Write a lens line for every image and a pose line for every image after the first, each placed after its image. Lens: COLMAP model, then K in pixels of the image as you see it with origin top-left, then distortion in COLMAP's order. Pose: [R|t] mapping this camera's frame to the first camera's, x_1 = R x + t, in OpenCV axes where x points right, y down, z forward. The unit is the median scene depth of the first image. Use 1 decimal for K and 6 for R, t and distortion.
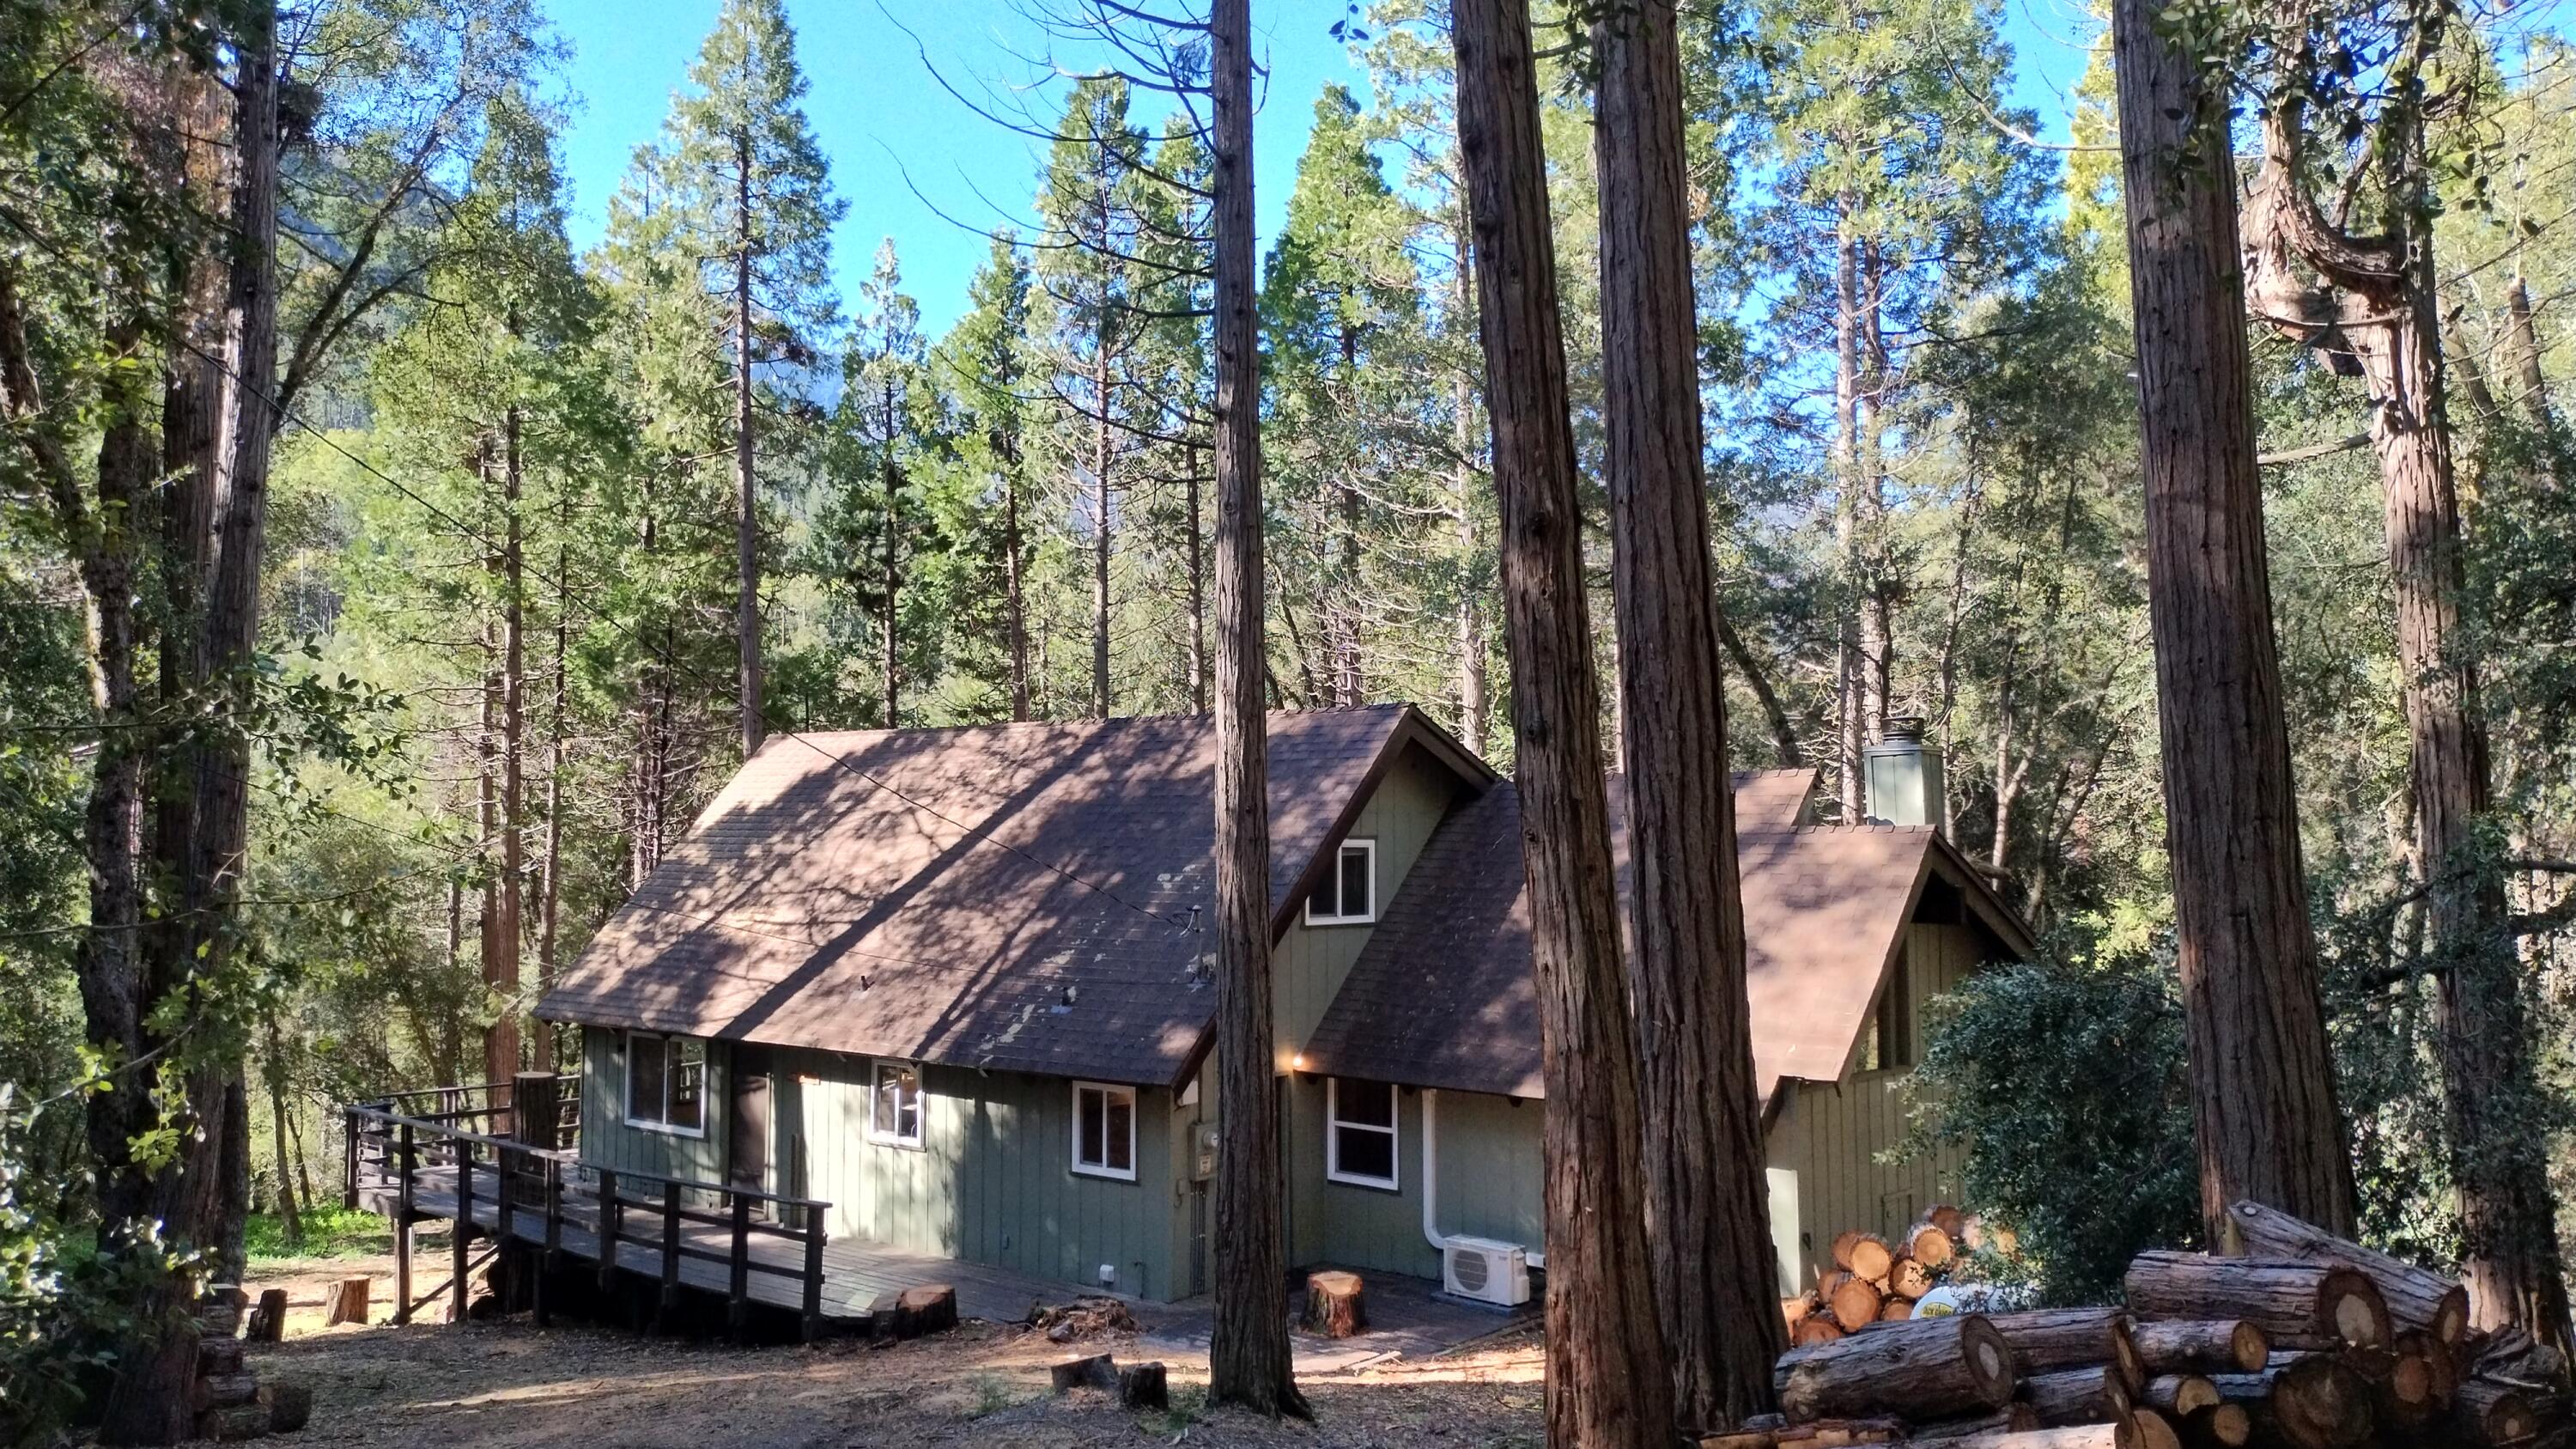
lens RADIAL K [[1926.3, 0, 1299.6], [0, 1926.3, 724.9], [0, 0, 1]] dist [0.104801, -0.159541]
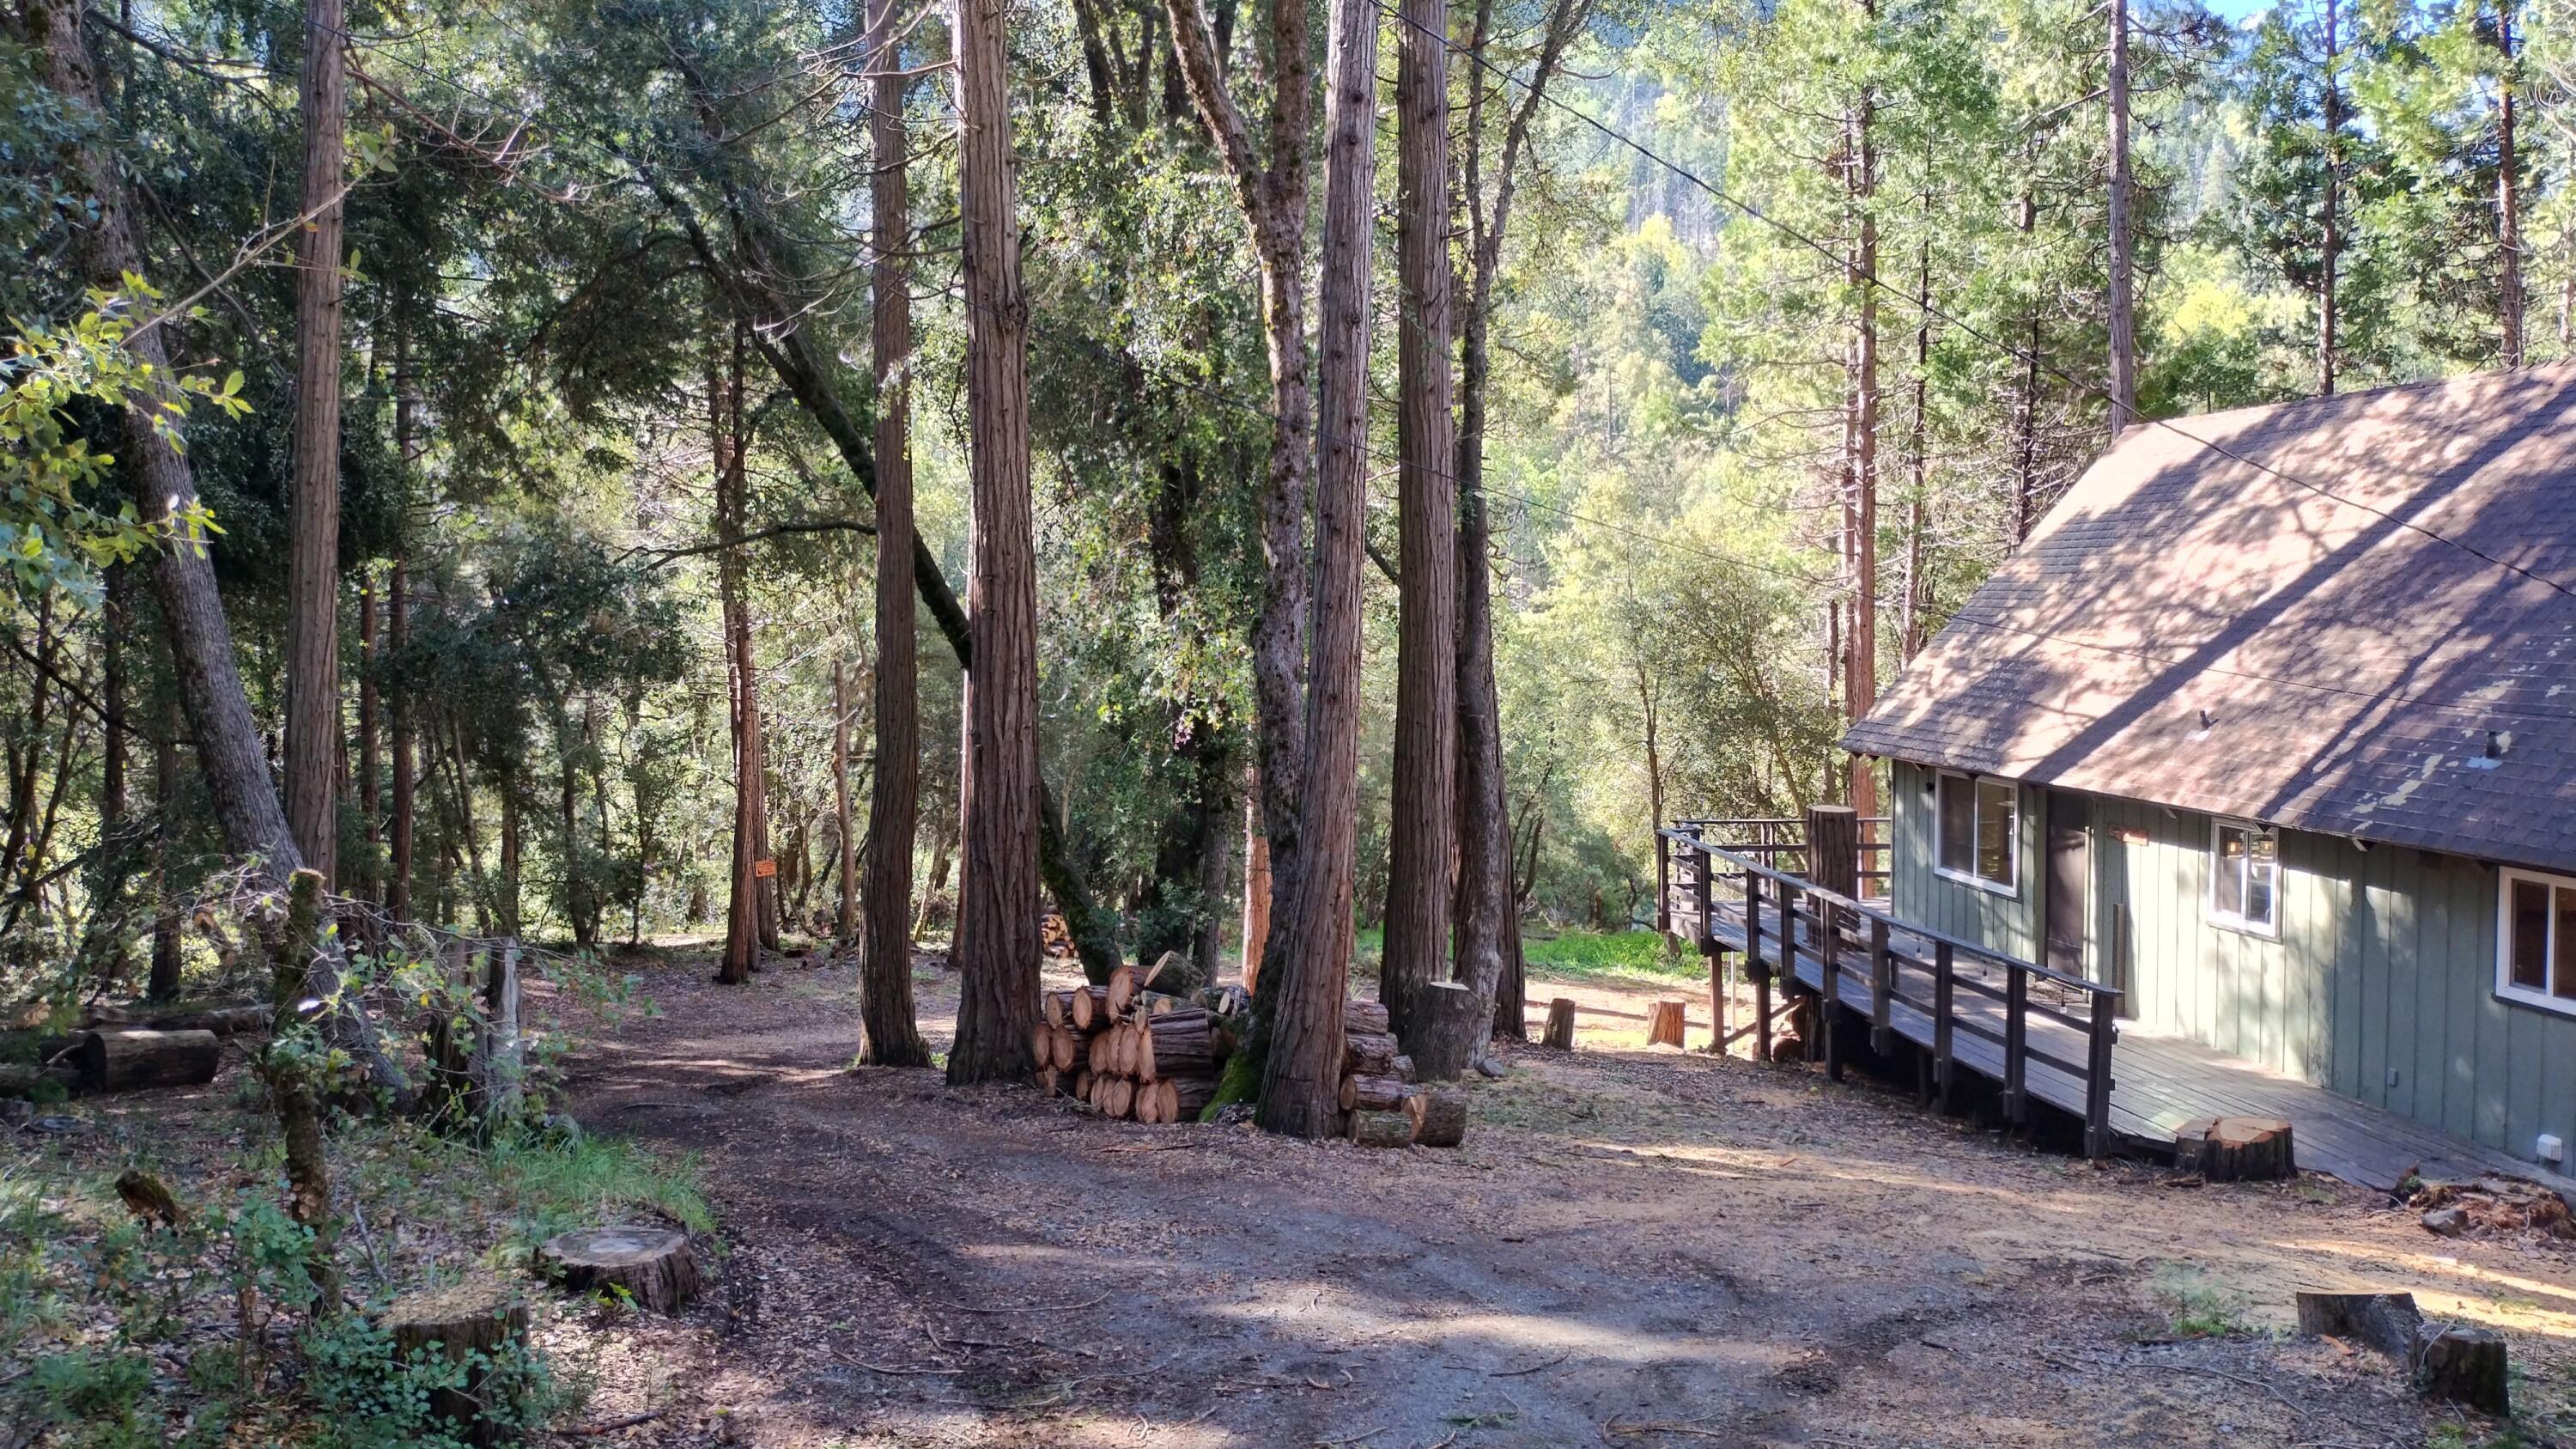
lens RADIAL K [[1919.7, 0, 1293.6], [0, 1919.7, 725.7], [0, 0, 1]] dist [0.071792, -0.089566]
pose [[0.745630, 0.039494, -0.665189, 0.017694], [0.039747, 0.993829, 0.103560, 0.037615], [0.665174, -0.103656, 0.739459, 0.173714]]
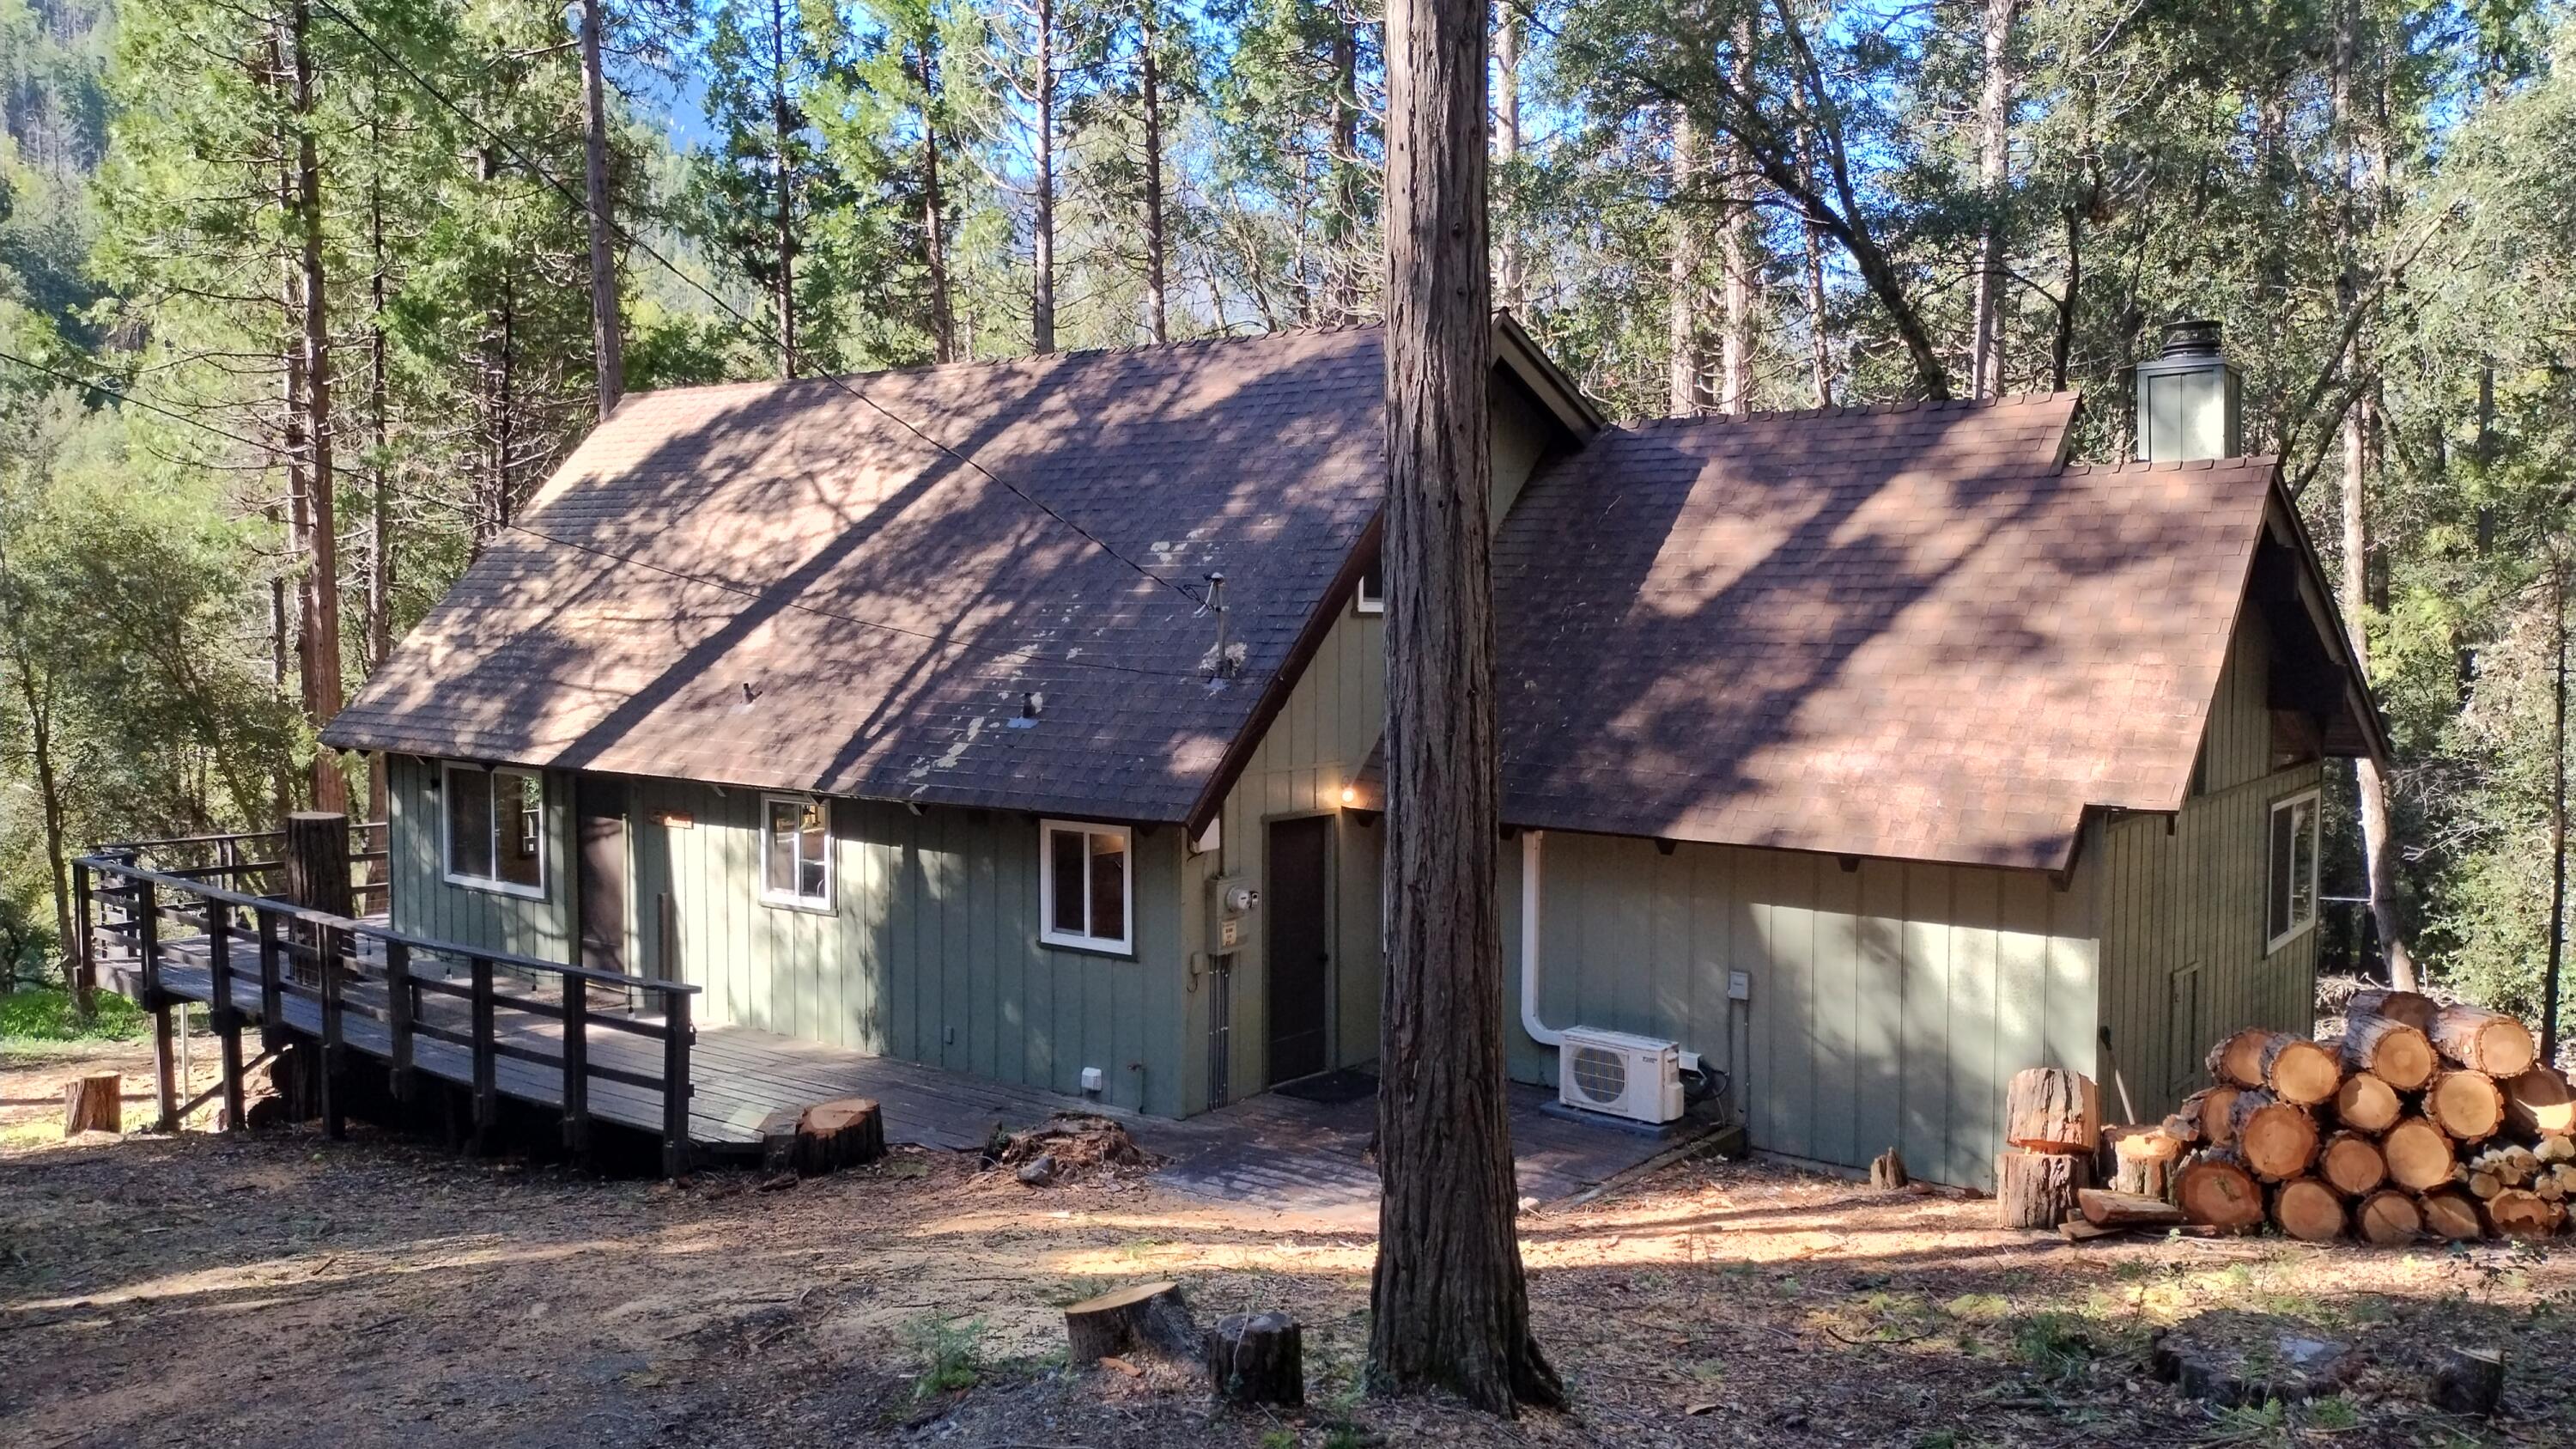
lens RADIAL K [[1901.5, 0, 1299.0], [0, 1901.5, 717.9], [0, 0, 1]] dist [0.095775, -0.150860]
pose [[0.999035, 0.003663, 0.043764, -0.043421], [-0.008501, 0.993798, 0.110879, 0.055569], [-0.043087, -0.111144, 0.992870, 0.245851]]
